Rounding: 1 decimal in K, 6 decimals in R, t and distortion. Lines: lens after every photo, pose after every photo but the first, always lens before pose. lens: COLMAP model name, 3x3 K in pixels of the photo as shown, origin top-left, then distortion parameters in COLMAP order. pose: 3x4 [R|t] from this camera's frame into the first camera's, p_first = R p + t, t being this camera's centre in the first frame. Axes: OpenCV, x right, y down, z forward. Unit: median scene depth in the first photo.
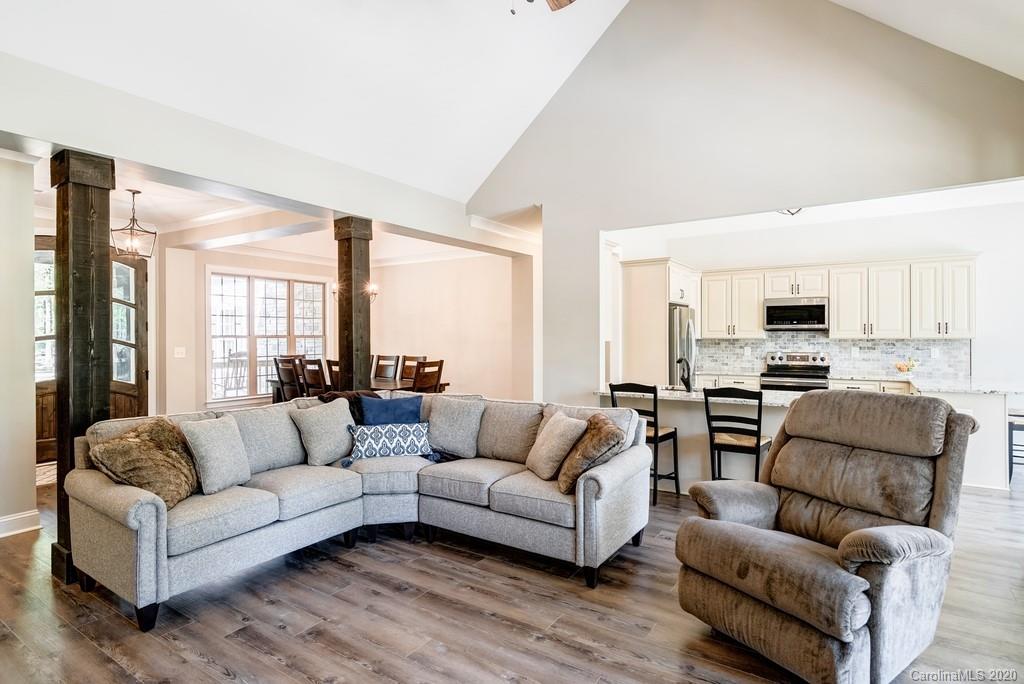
lens RADIAL K [[536.3, 0, 506.9], [0, 536.3, 338.5], [0, 0, 1]] dist [0.003400, 0.000491]
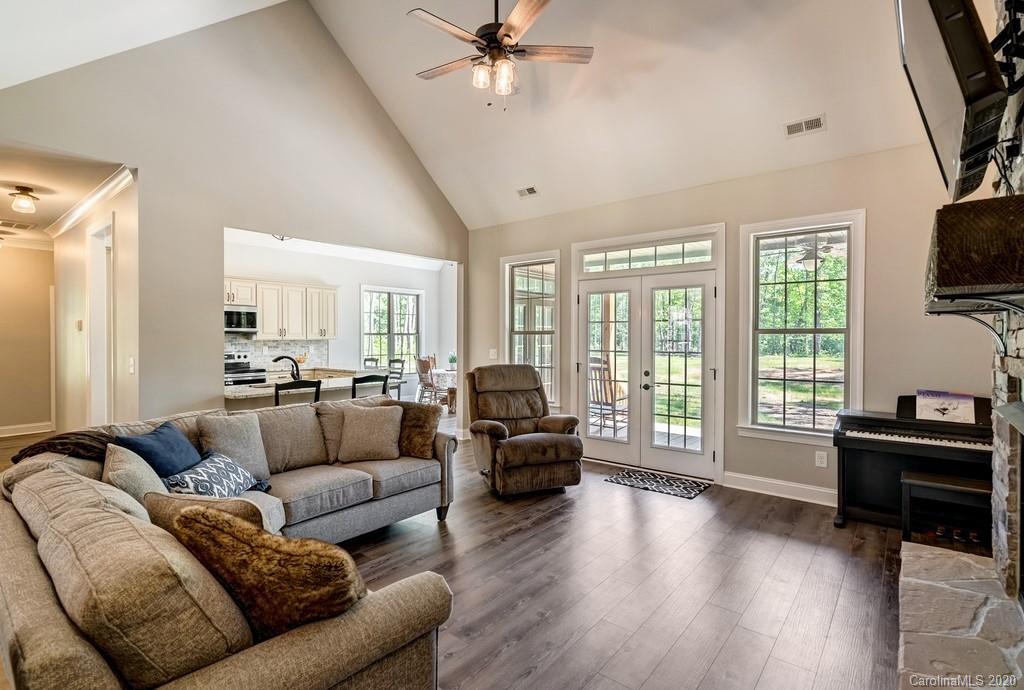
lens RADIAL K [[490.0, 0, 509.0], [0, 490.0, 344.5], [0, 0, 1]] dist [0.001811, 0.000148]
pose [[0.093470, -0.010981, 0.995562, -0.641680], [0.003639, 0.999936, 0.010687, 0.001203], [-0.995615, 0.002624, 0.093504, 0.428142]]
